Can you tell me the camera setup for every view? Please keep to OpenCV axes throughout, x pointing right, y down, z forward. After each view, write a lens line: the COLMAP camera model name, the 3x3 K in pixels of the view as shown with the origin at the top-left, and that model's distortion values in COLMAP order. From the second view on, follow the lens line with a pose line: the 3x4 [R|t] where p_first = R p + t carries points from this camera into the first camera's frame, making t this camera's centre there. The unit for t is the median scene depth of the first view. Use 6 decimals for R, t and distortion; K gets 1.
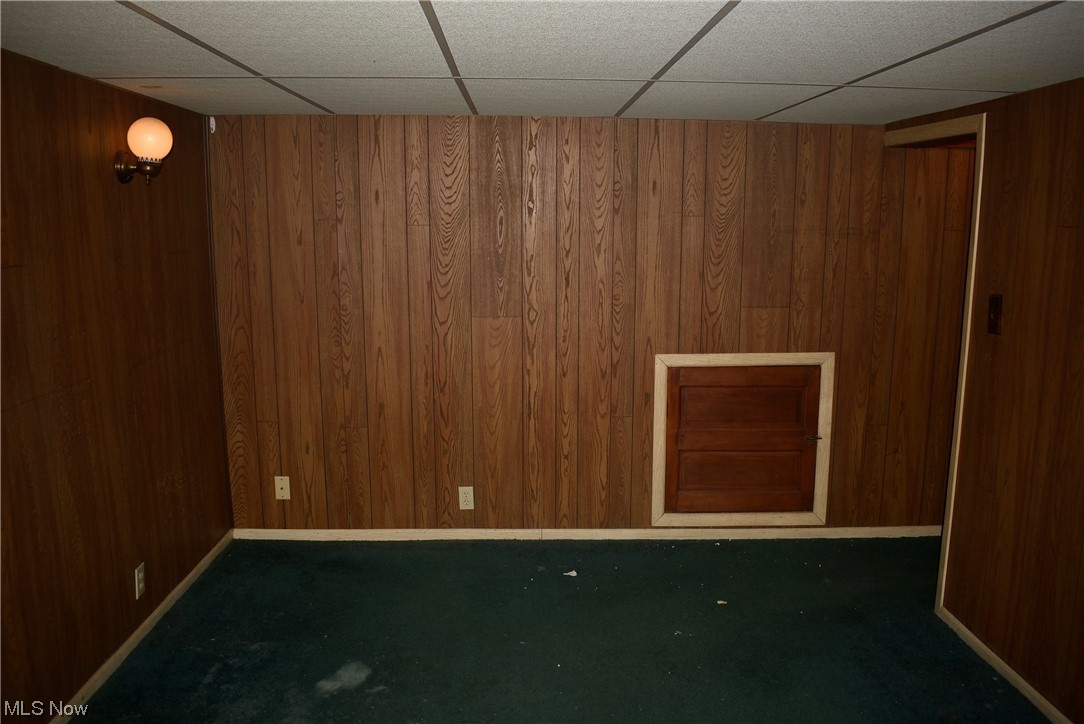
lens RADIAL K [[853.2, 0, 542.0], [0, 853.2, 362.0], [0, 0, 1]] dist [-0.004045, 0.000196]
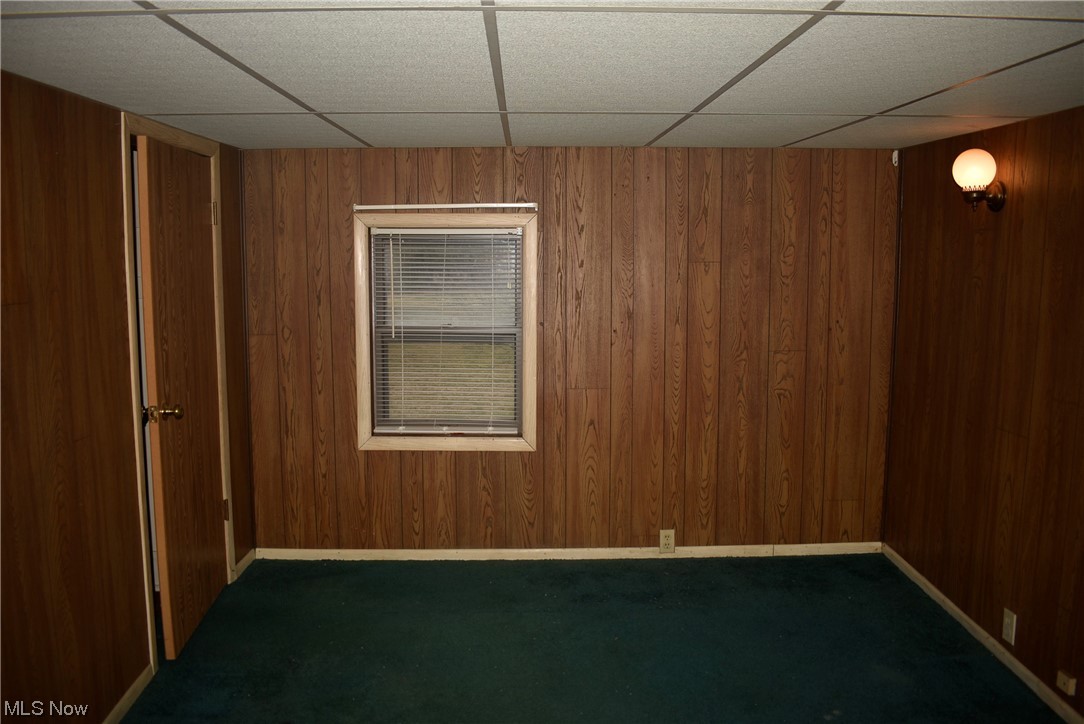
lens RADIAL K [[832.6, 0, 540.8], [0, 832.6, 318.6], [0, 0, 1]] dist [-0.001989, -0.000682]
pose [[0.999704, -0.003623, -0.024055, 0.307613], [0.001756, 0.997015, -0.077186, 0.004321], [0.024263, 0.077120, 0.996727, 0.024434]]
